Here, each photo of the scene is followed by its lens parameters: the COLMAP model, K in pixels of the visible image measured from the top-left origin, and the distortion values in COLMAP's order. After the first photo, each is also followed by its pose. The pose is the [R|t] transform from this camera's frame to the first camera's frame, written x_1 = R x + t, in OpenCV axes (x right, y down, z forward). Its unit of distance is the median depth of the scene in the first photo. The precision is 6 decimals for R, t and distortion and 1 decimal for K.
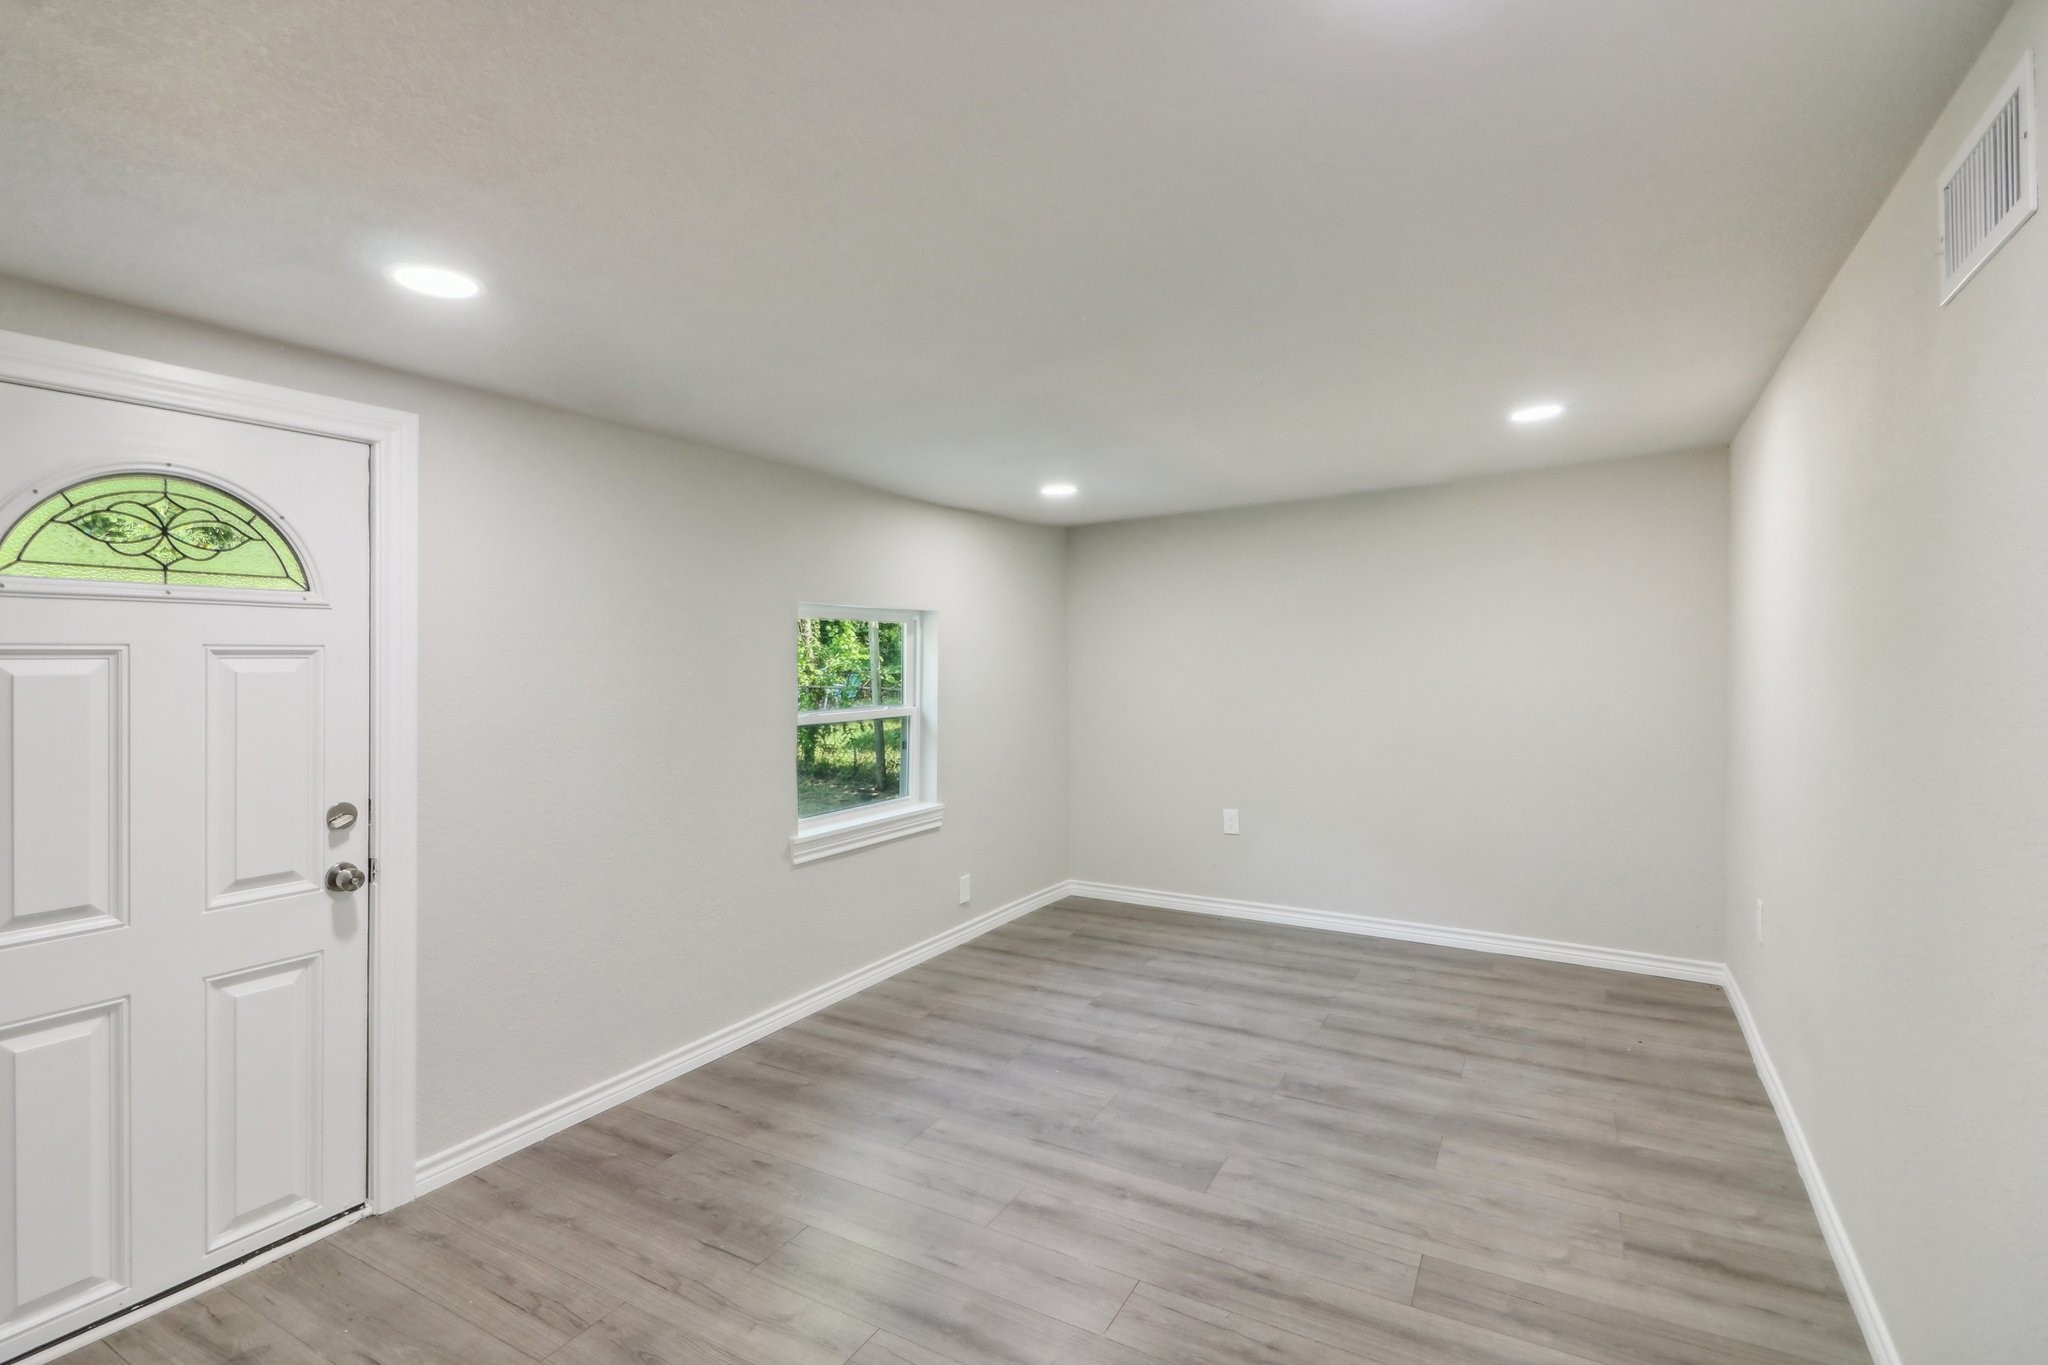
lens RADIAL K [[951.7, 0, 1018.7], [0, 951.7, 666.4], [0, 0, 1]] dist [0.028257, -0.013079]
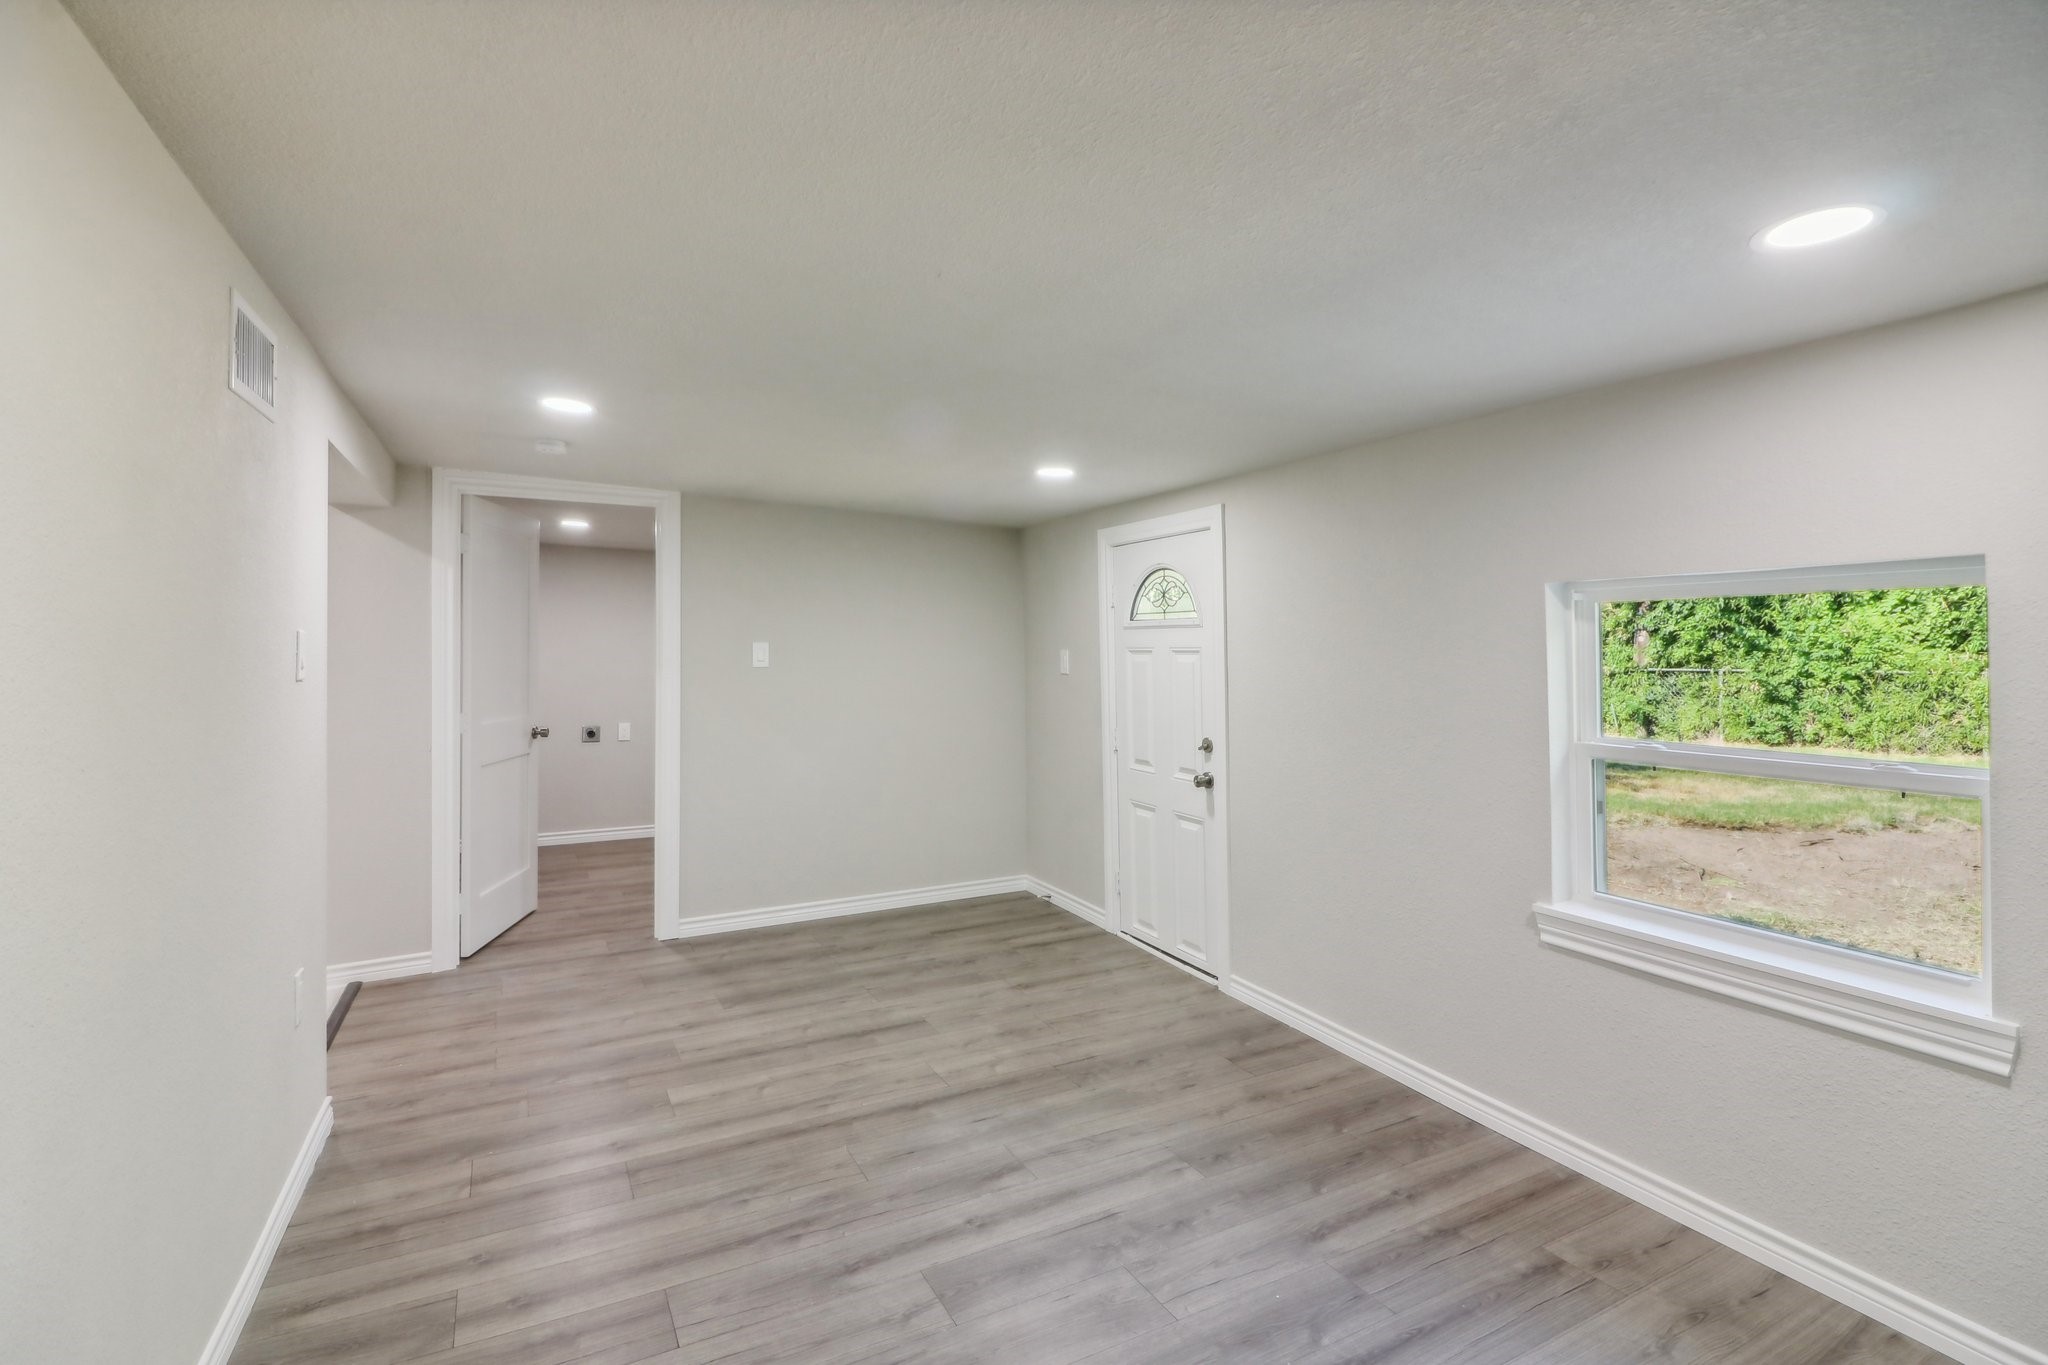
lens RADIAL K [[951.7, 0, 1018.7], [0, 951.7, 666.4], [0, 0, 1]] dist [0.028257, -0.013079]
pose [[-0.537458, 0.016592, -0.843127, 0.702529], [-0.008988, 0.999637, 0.025402, -0.021363], [0.843242, 0.021230, -0.537114, 1.230166]]
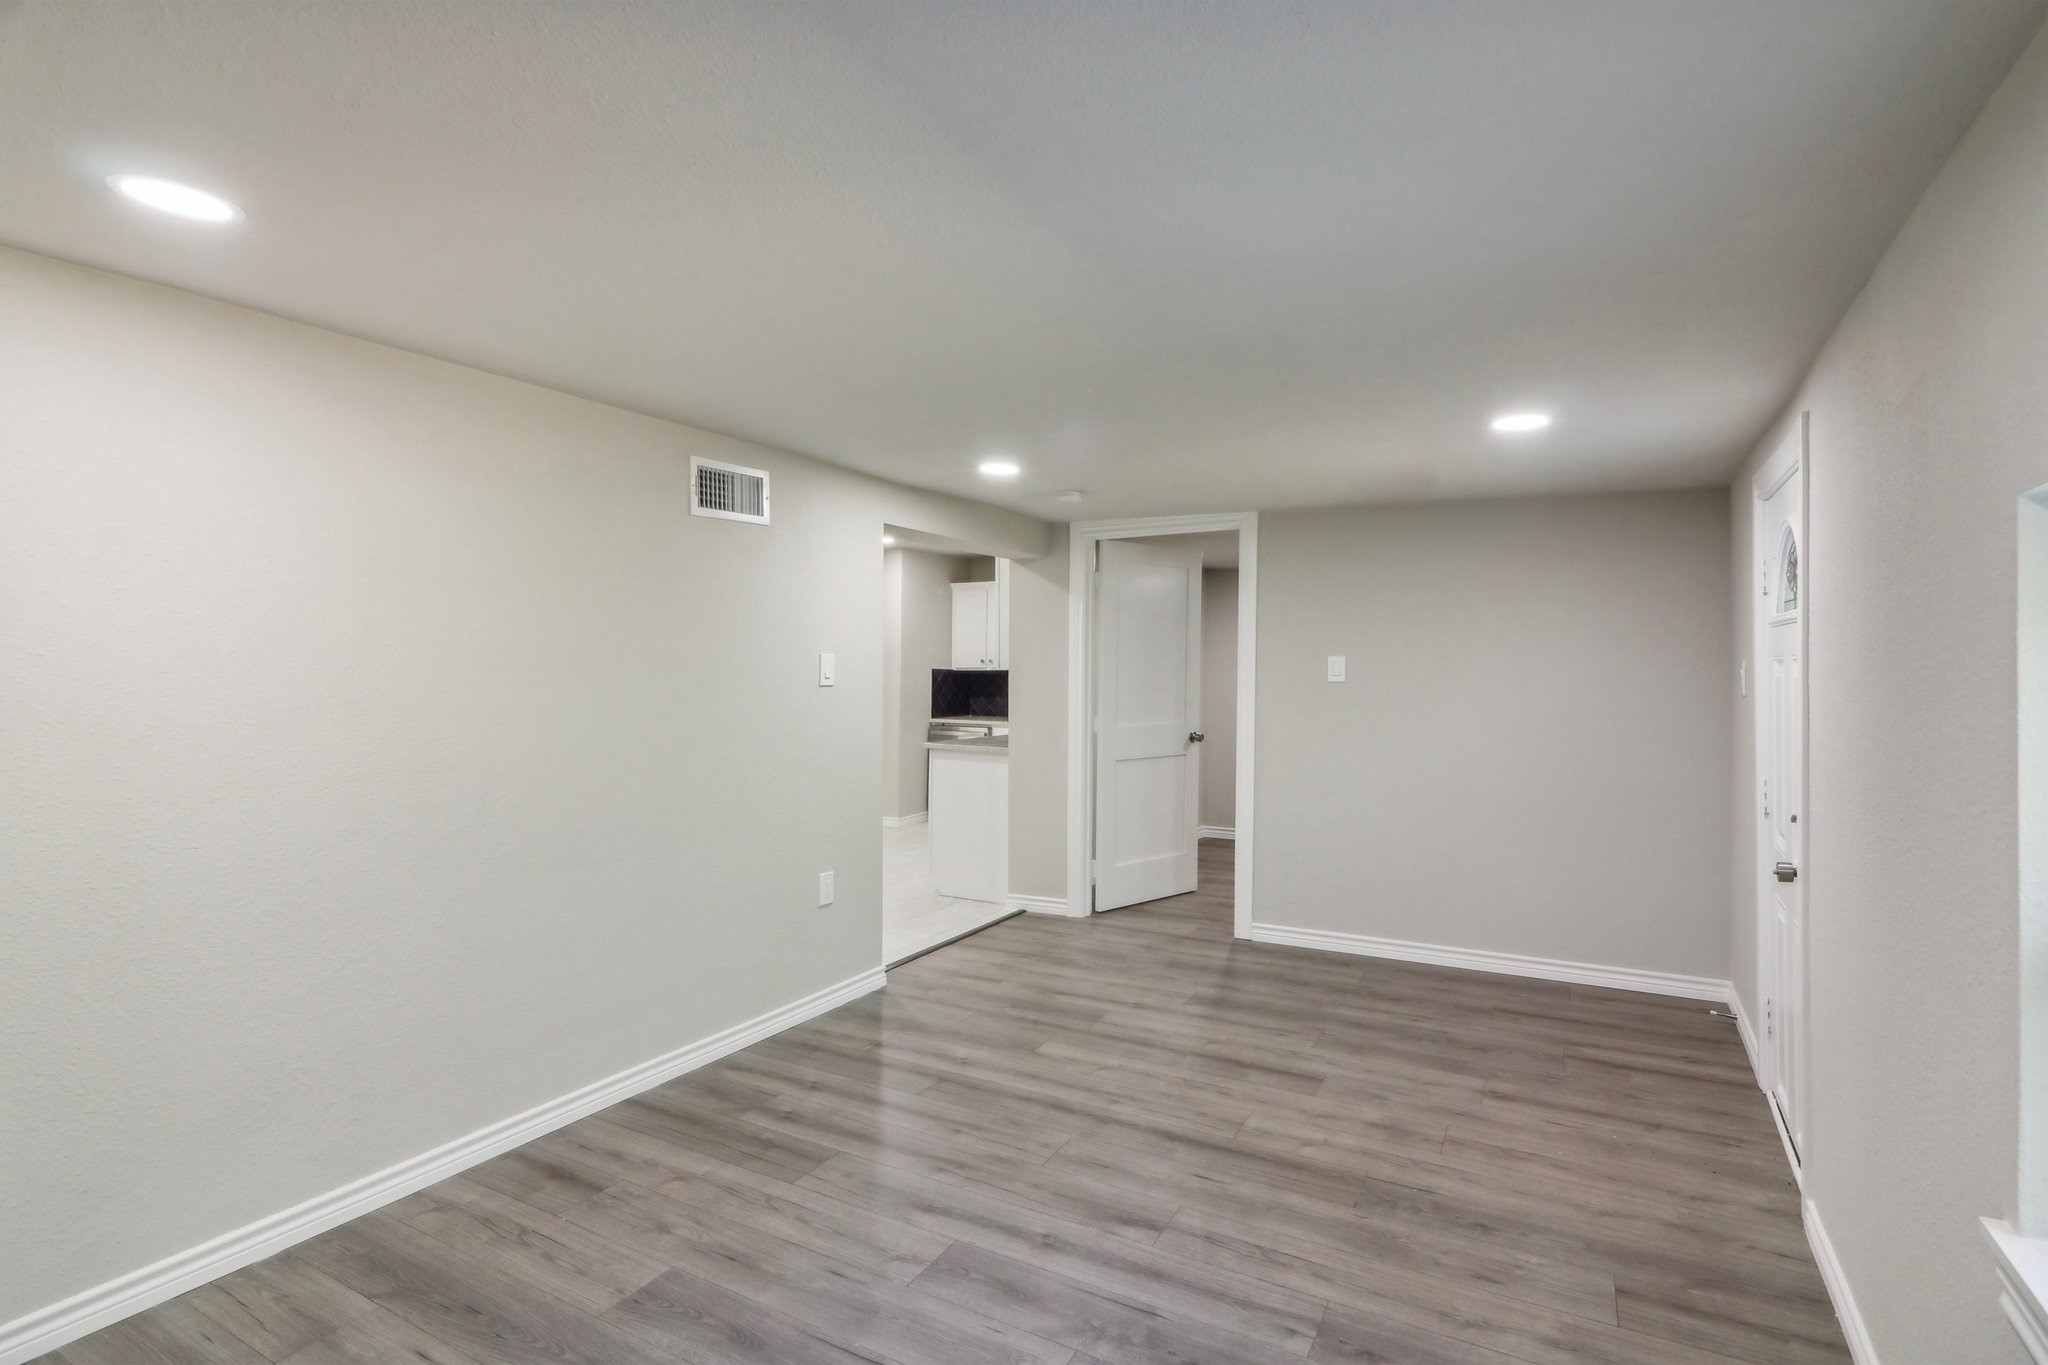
lens RADIAL K [[966.3, 0, 1027.9], [0, 966.3, 661.3], [0, 0, 1]] dist [0.030459, -0.015236]
pose [[-0.999920, 0.009346, -0.008505, 0.102657], [0.009384, 0.999946, -0.004452, -0.002279], [0.008463, -0.004531, -0.999954, 1.554112]]
